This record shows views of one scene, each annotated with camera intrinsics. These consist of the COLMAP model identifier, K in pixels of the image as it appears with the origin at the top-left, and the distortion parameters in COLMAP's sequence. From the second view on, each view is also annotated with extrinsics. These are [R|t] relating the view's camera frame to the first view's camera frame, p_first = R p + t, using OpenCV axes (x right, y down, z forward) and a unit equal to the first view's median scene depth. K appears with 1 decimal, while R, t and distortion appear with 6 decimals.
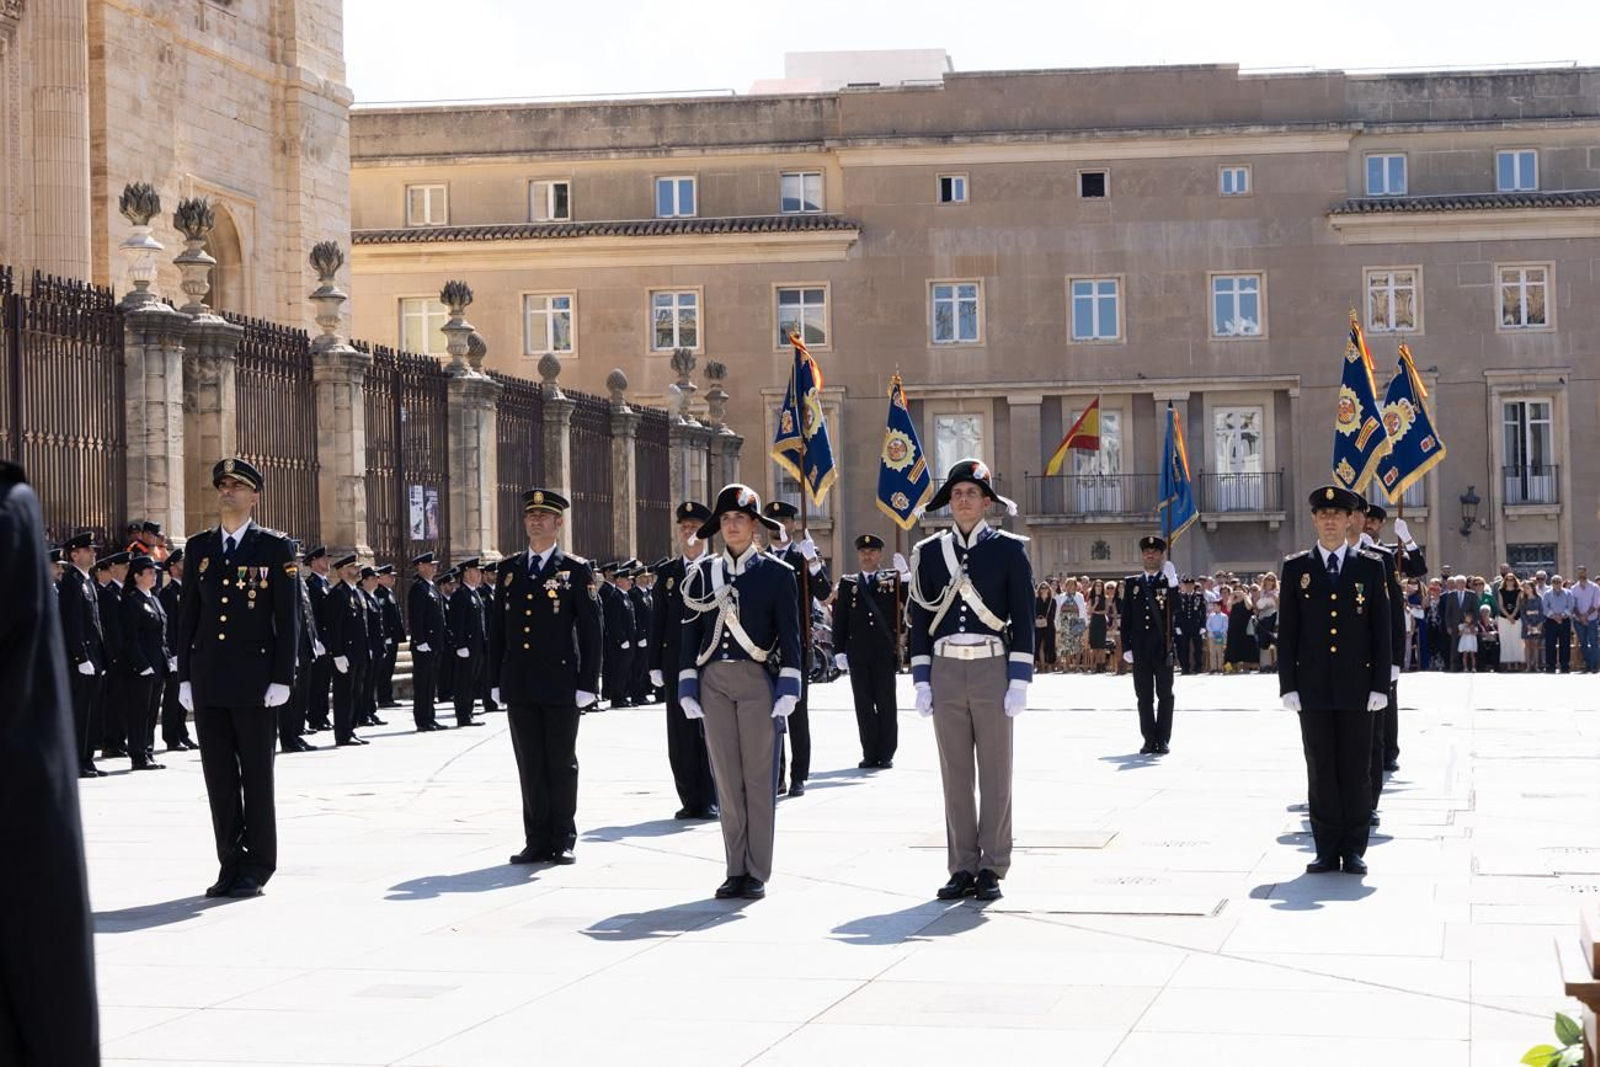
lens RADIAL K [[2994.9, 0, 786.0], [0, 2994.9, 532.6], [0, 0, 1]] dist [0.044231, -0.013865]
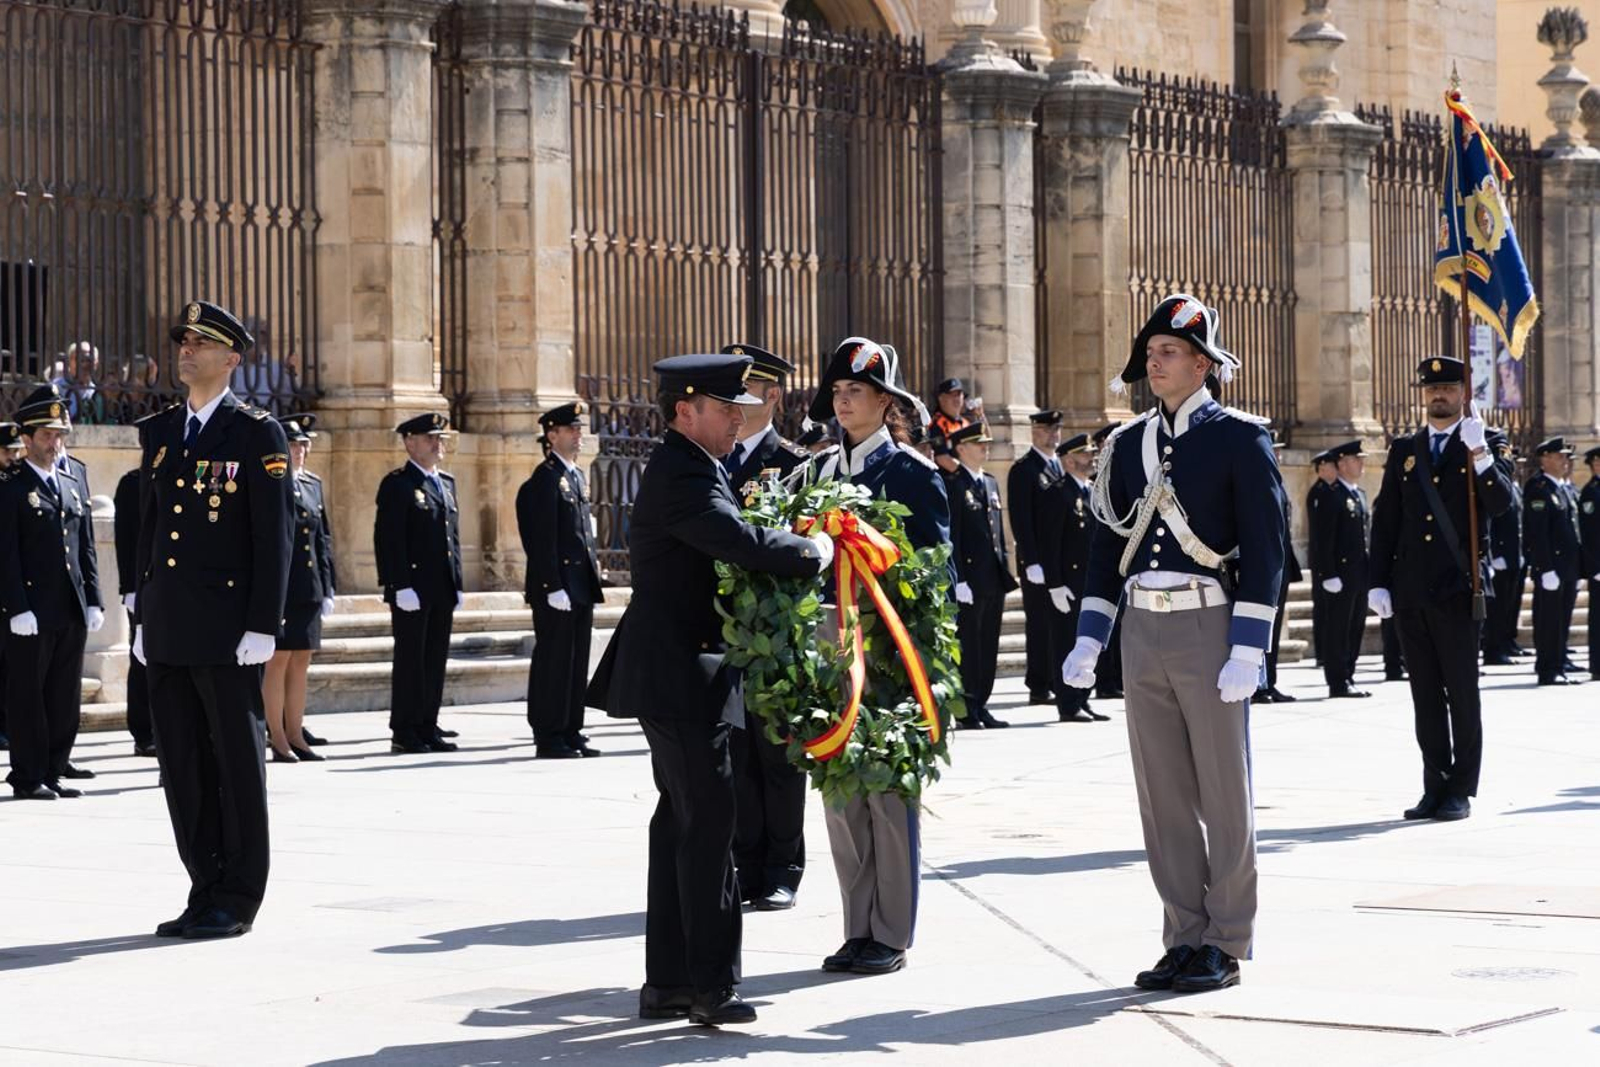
lens RADIAL K [[4574.9, 0, 800.0], [0, 4574.9, 533.5], [0, 0, 1]] dist [0.065881, -0.234213]
pose [[0.930895, 0.011205, -0.365116, 0.110160], [0.000055, 0.999525, 0.030814, -0.001351], [0.365288, -0.028705, 0.930452, 0.023237]]
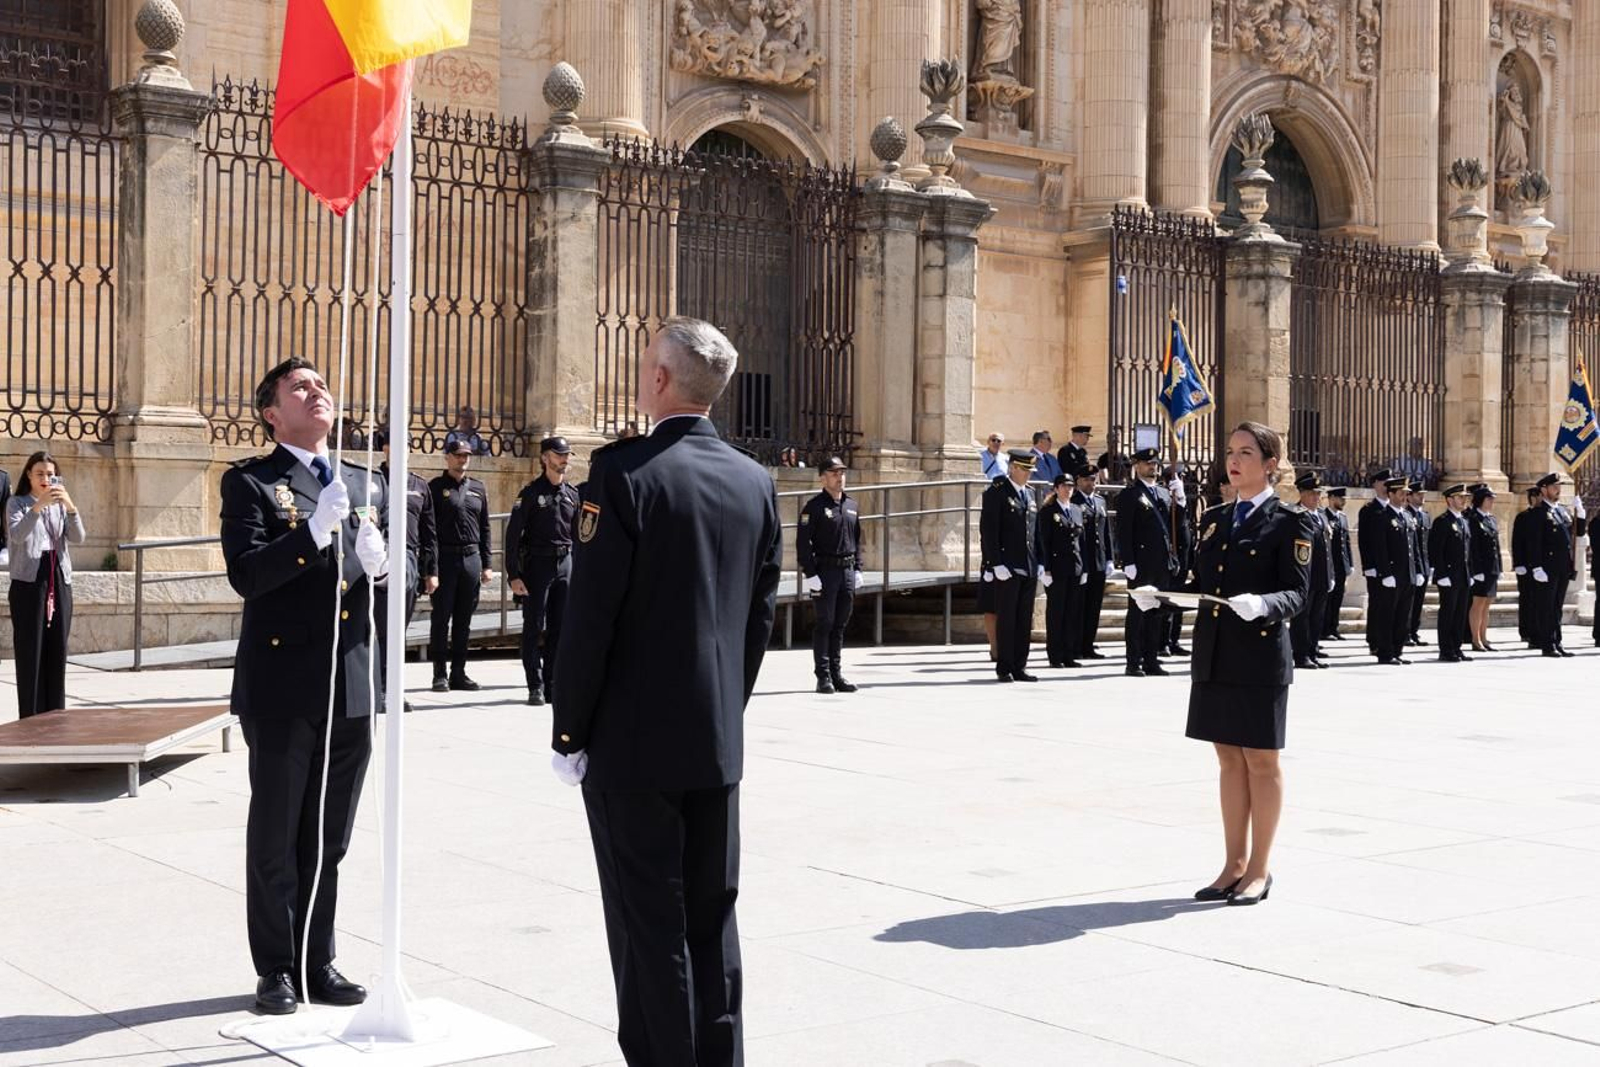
lens RADIAL K [[2163.5, 0, 803.4], [0, 2163.5, 539.3], [0, 0, 1]] dist [0.027710, -0.018867]
pose [[0.773484, 0.027420, -0.633222, 0.060635], [-0.008830, 0.999433, 0.032492, -0.000888], [0.633754, -0.019541, 0.773288, -0.013233]]
